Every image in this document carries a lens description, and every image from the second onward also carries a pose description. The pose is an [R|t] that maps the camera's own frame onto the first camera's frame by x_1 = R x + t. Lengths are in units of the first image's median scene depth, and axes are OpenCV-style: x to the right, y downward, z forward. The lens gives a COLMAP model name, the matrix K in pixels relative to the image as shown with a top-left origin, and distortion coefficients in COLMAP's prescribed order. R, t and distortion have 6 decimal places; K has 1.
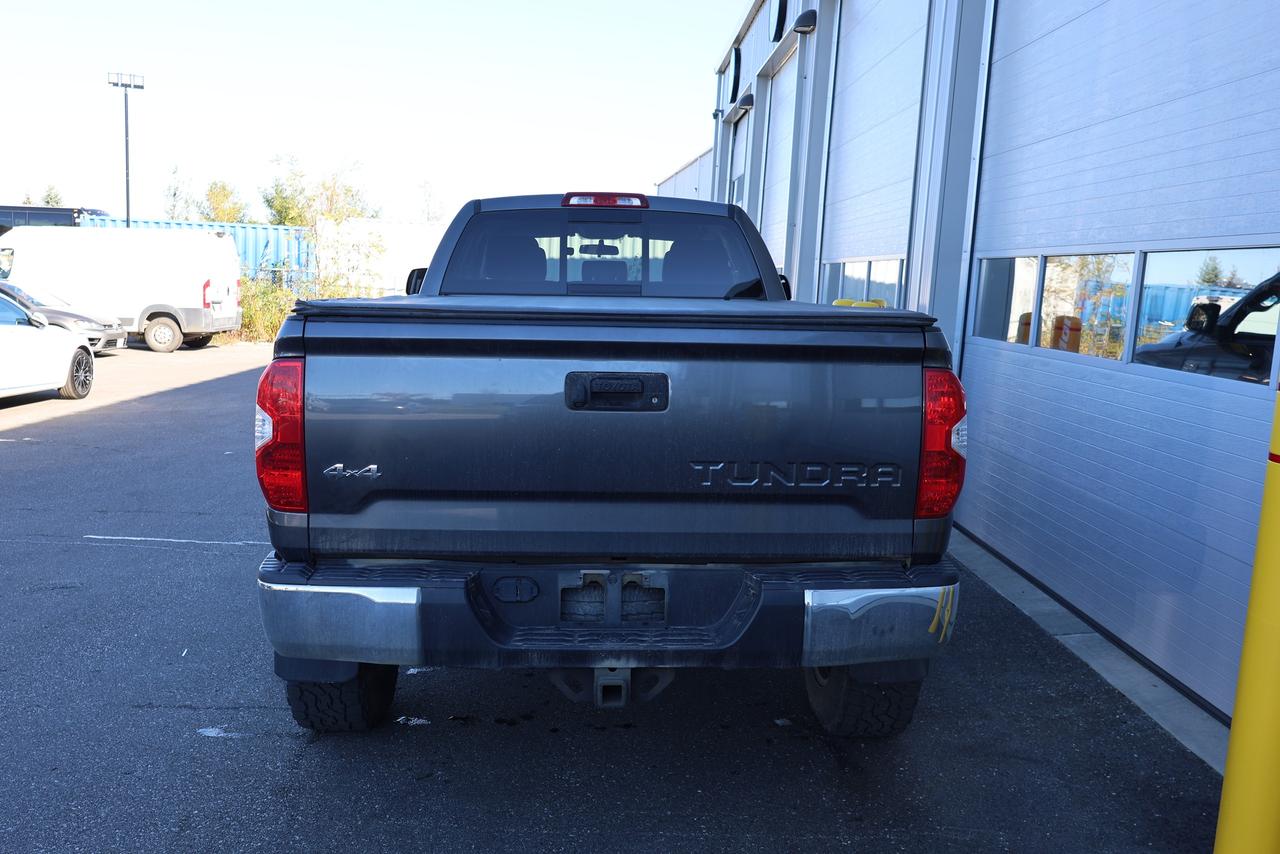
lens RADIAL K [[1169.5, 0, 640.8], [0, 1169.5, 419.2], [0, 0, 1]] dist [-0.011440, 0.000000]
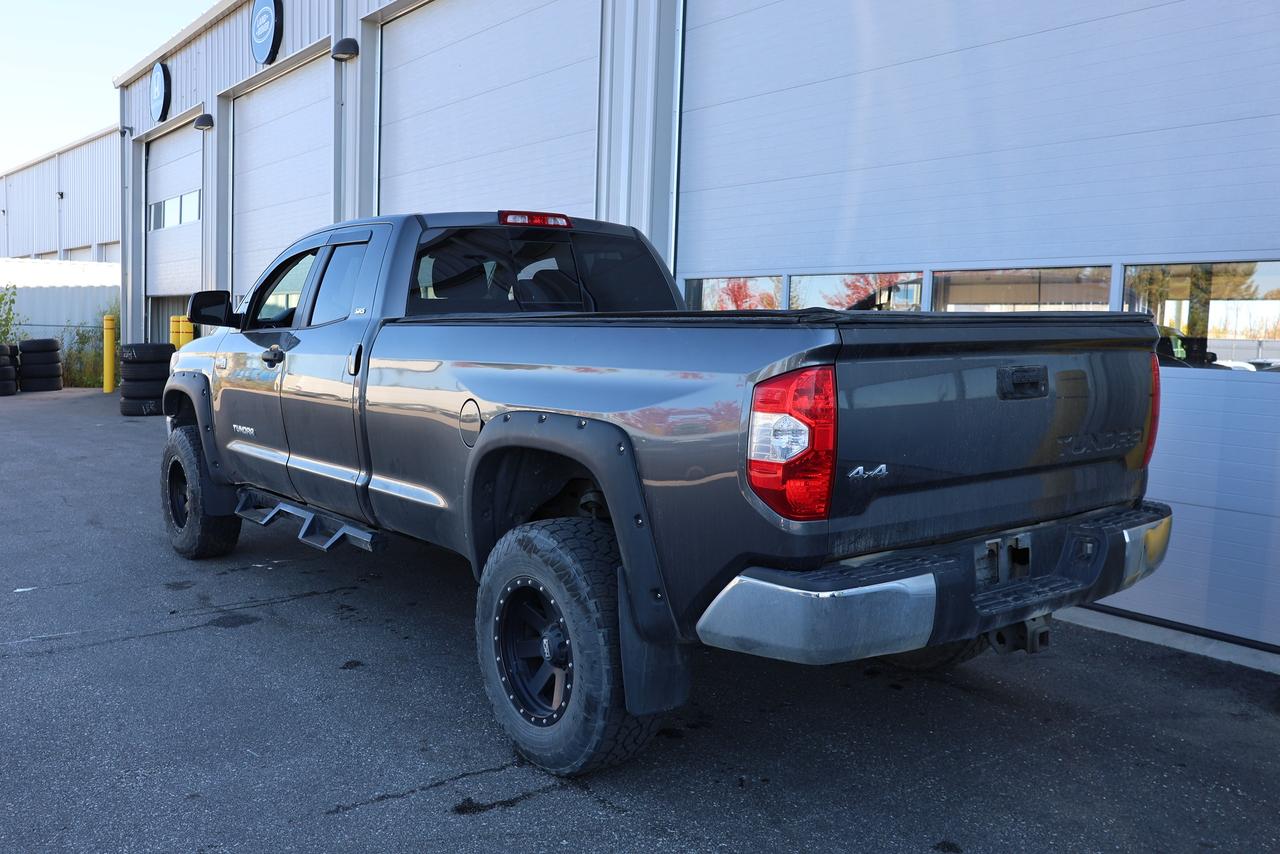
lens RADIAL K [[1122.4, 0, 641.6], [0, 1122.4, 435.5], [0, 0, 1]] dist [-0.008157, 0.017031]
pose [[0.813717, -0.080665, 0.575637, -0.940396], [0.084476, 0.996221, 0.020188, -0.024328], [-0.575091, 0.032200, 0.817456, 0.291076]]
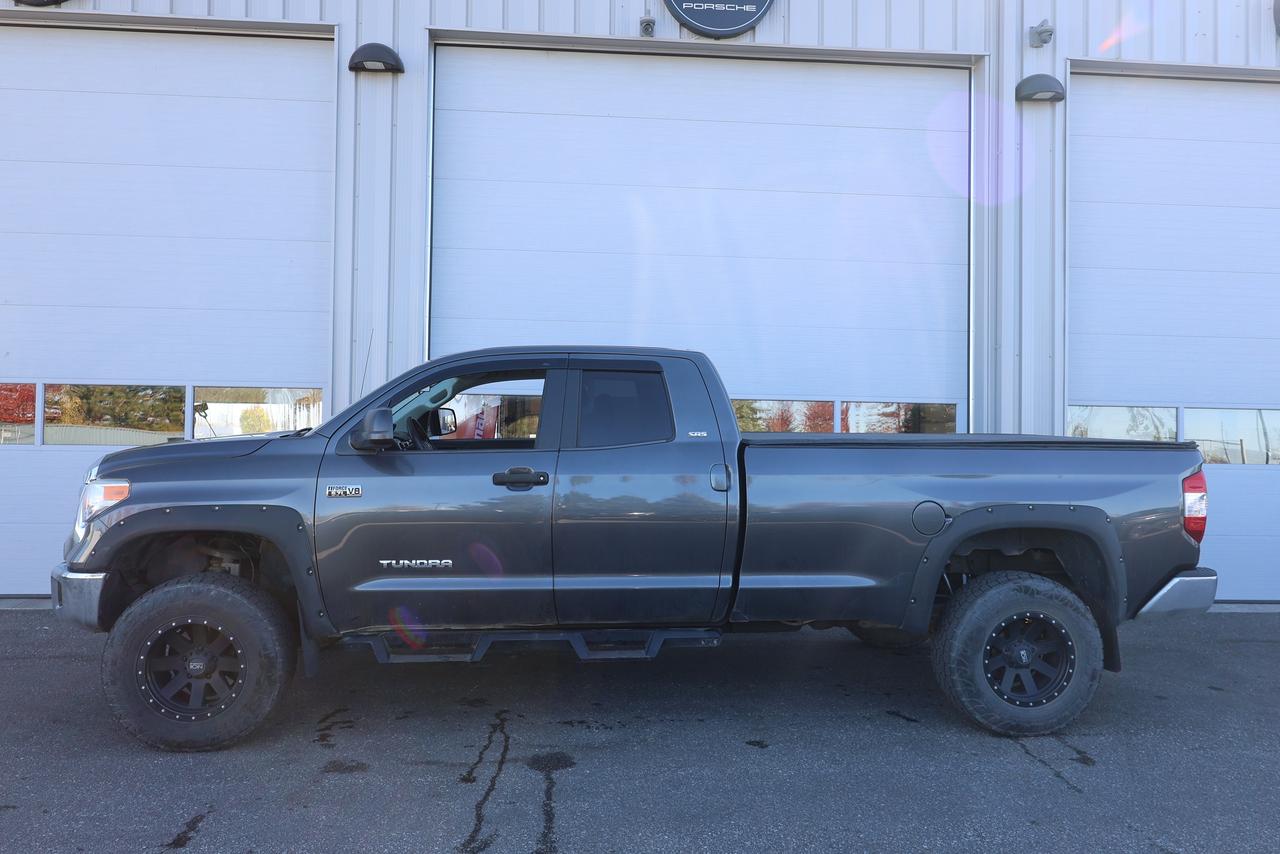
lens RADIAL K [[928.1, 0, 641.6], [0, 928.1, 429.0], [0, 0, 1]] dist [0.008949, -0.002636]
pose [[-0.062006, -0.025708, 0.997745, -1.833405], [0.102995, 0.994166, 0.032016, -0.270464], [-0.992747, 0.104748, -0.058996, 1.996500]]
